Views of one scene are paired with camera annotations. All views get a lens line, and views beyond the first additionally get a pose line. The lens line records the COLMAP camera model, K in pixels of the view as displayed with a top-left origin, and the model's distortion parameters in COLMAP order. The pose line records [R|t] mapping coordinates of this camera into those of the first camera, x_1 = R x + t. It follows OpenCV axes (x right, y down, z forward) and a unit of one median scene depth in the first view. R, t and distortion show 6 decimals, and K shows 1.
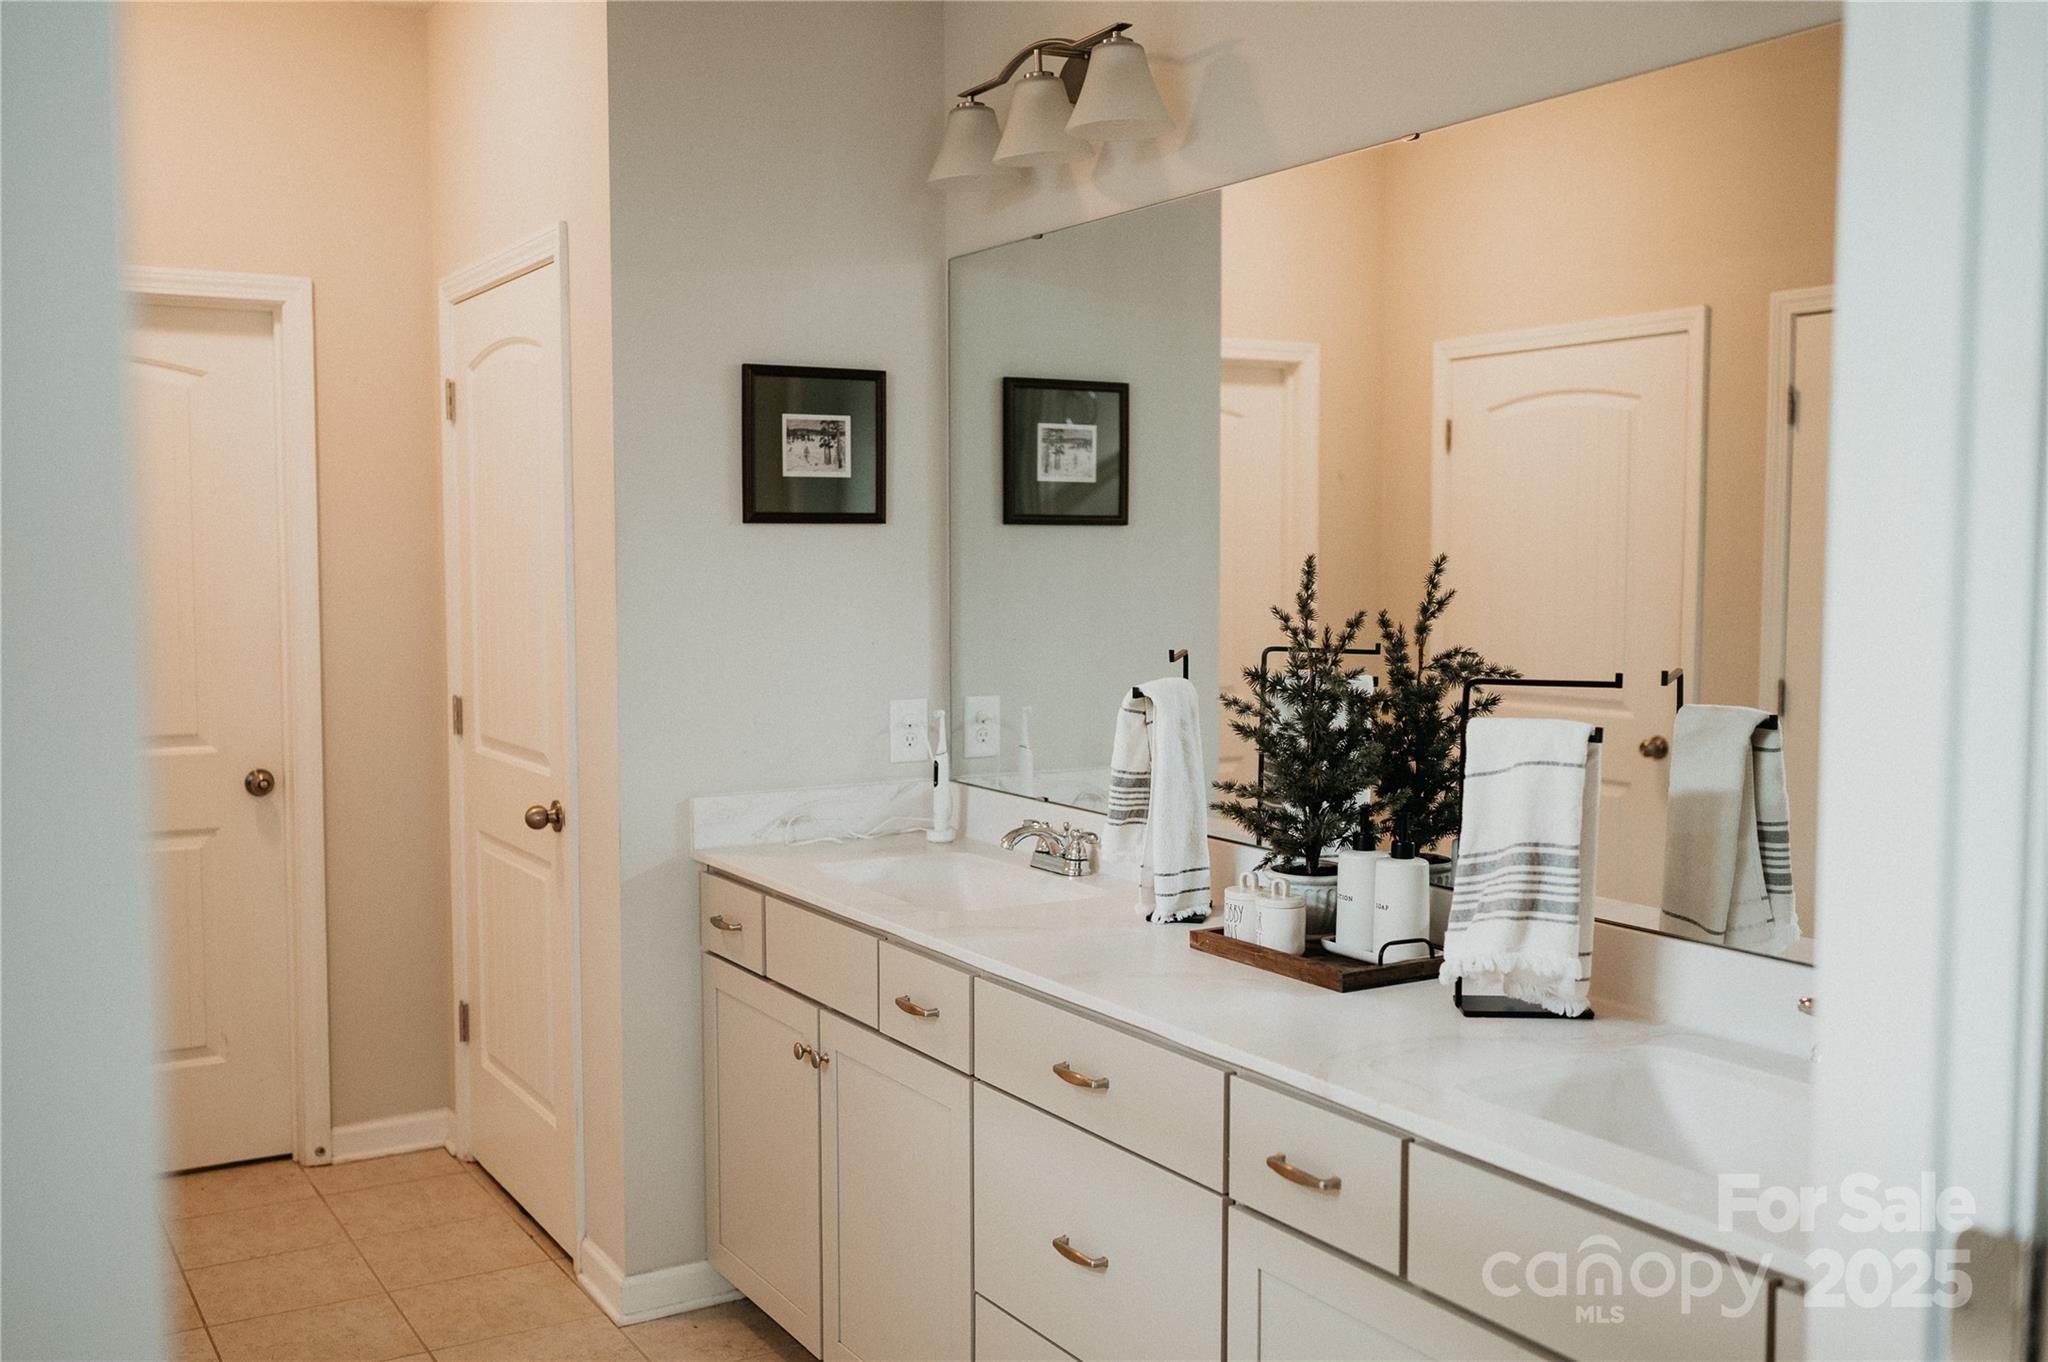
lens RADIAL K [[1918.9, 0, 1025.1], [0, 1918.9, 688.2], [0, 0, 1]] dist [-0.004390, 0.000000]
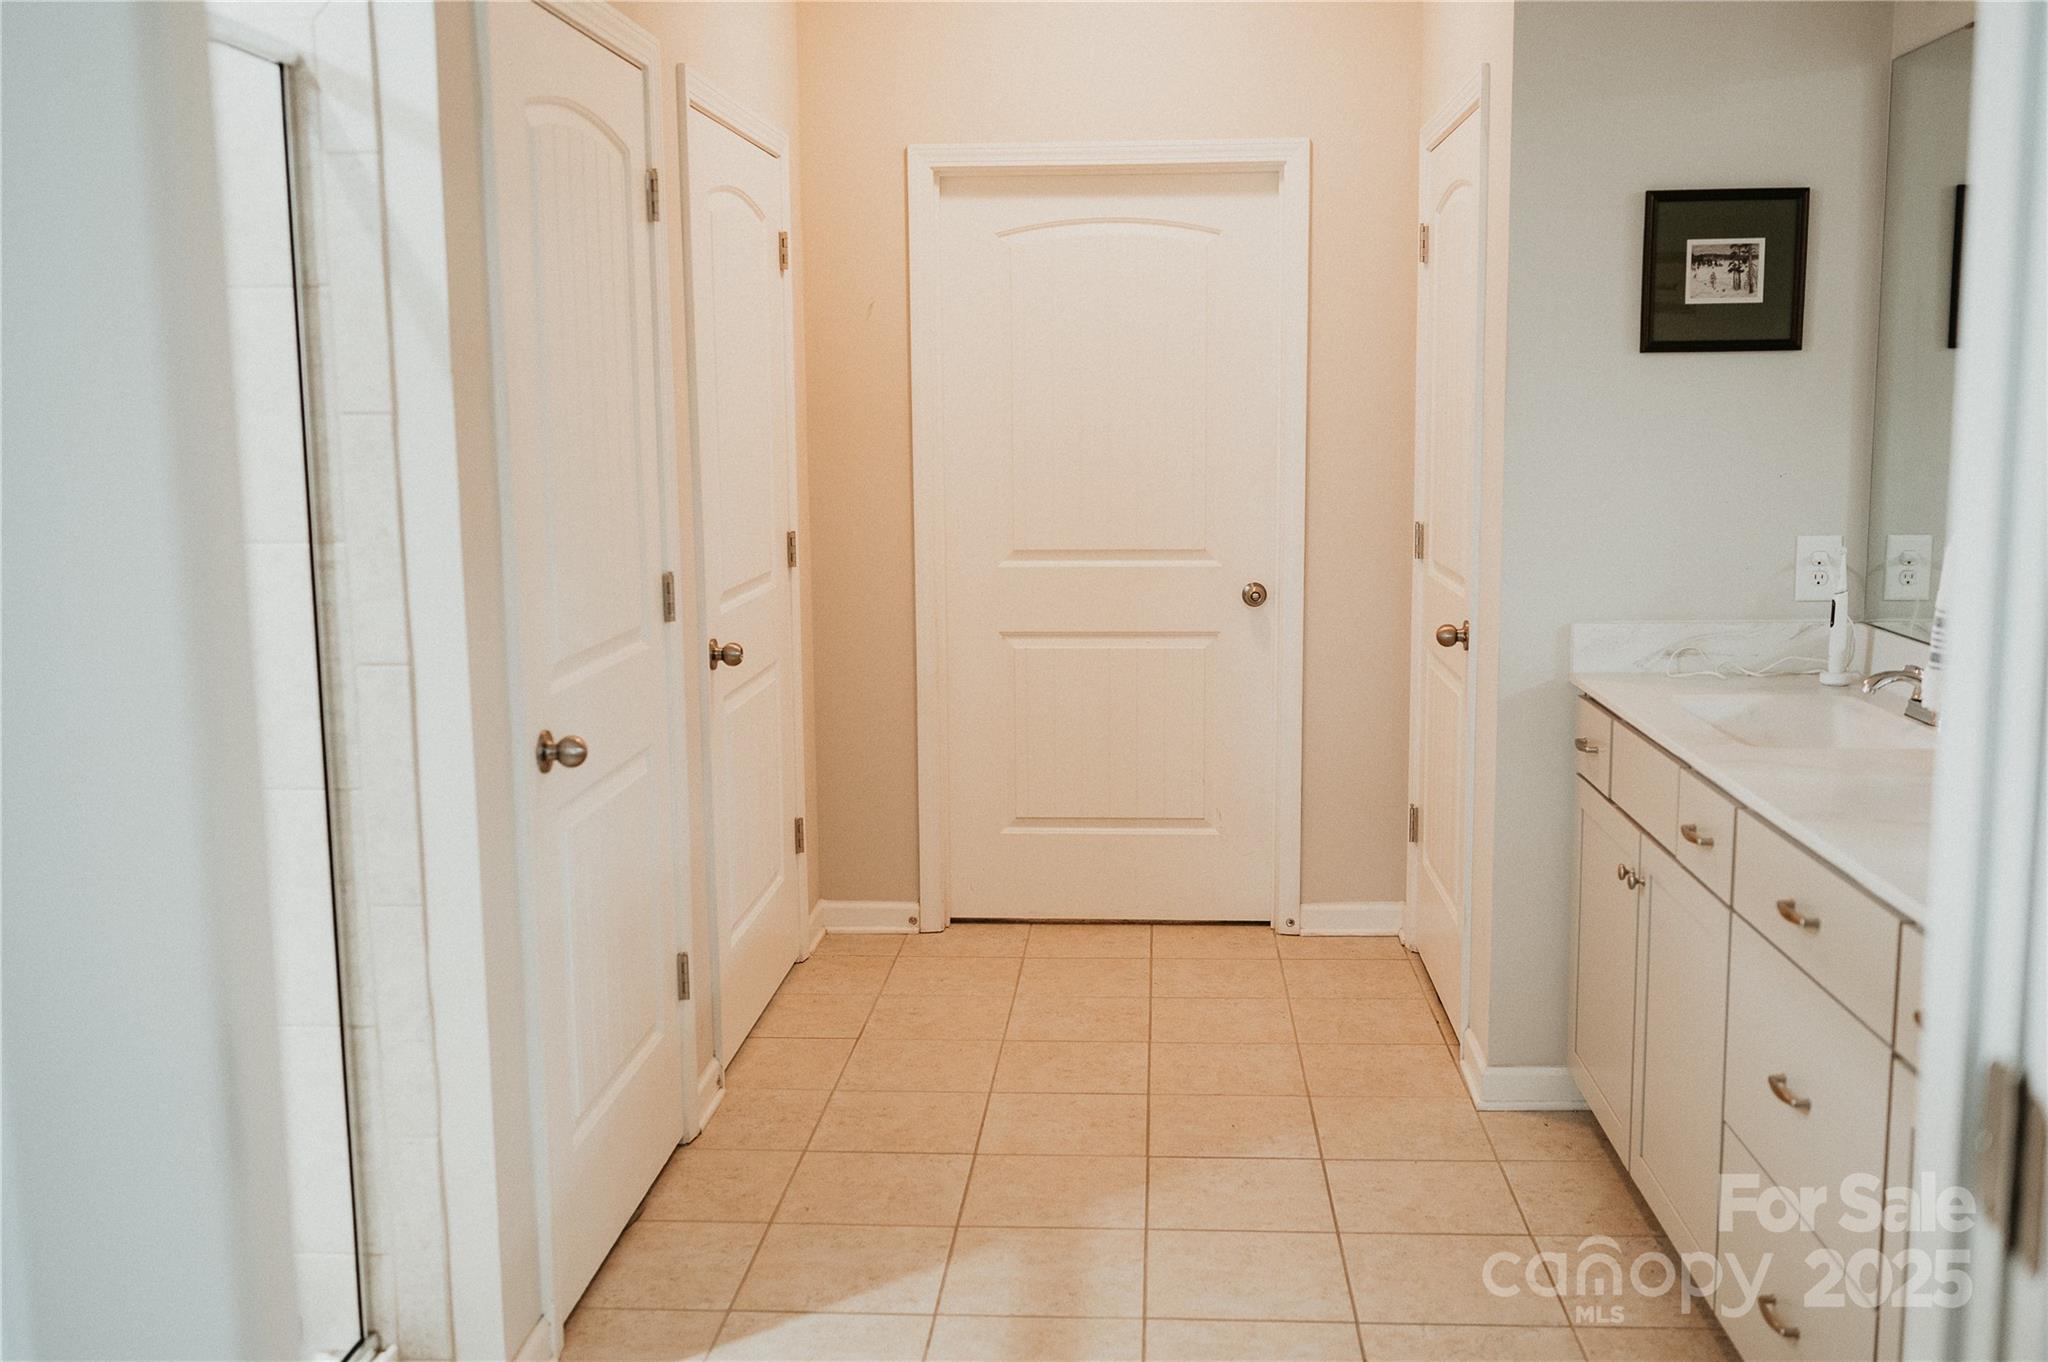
lens RADIAL K [[1918.9, 0, 1018.1], [0, 1918.9, 677.7], [0, 0, 1]] dist [-0.004390, 0.000000]
pose [[0.818351, 0.072806, -0.570088, 0.167049], [-0.029493, 0.995957, 0.084857, 0.007415], [0.573961, -0.052629, 0.817190, -0.013569]]
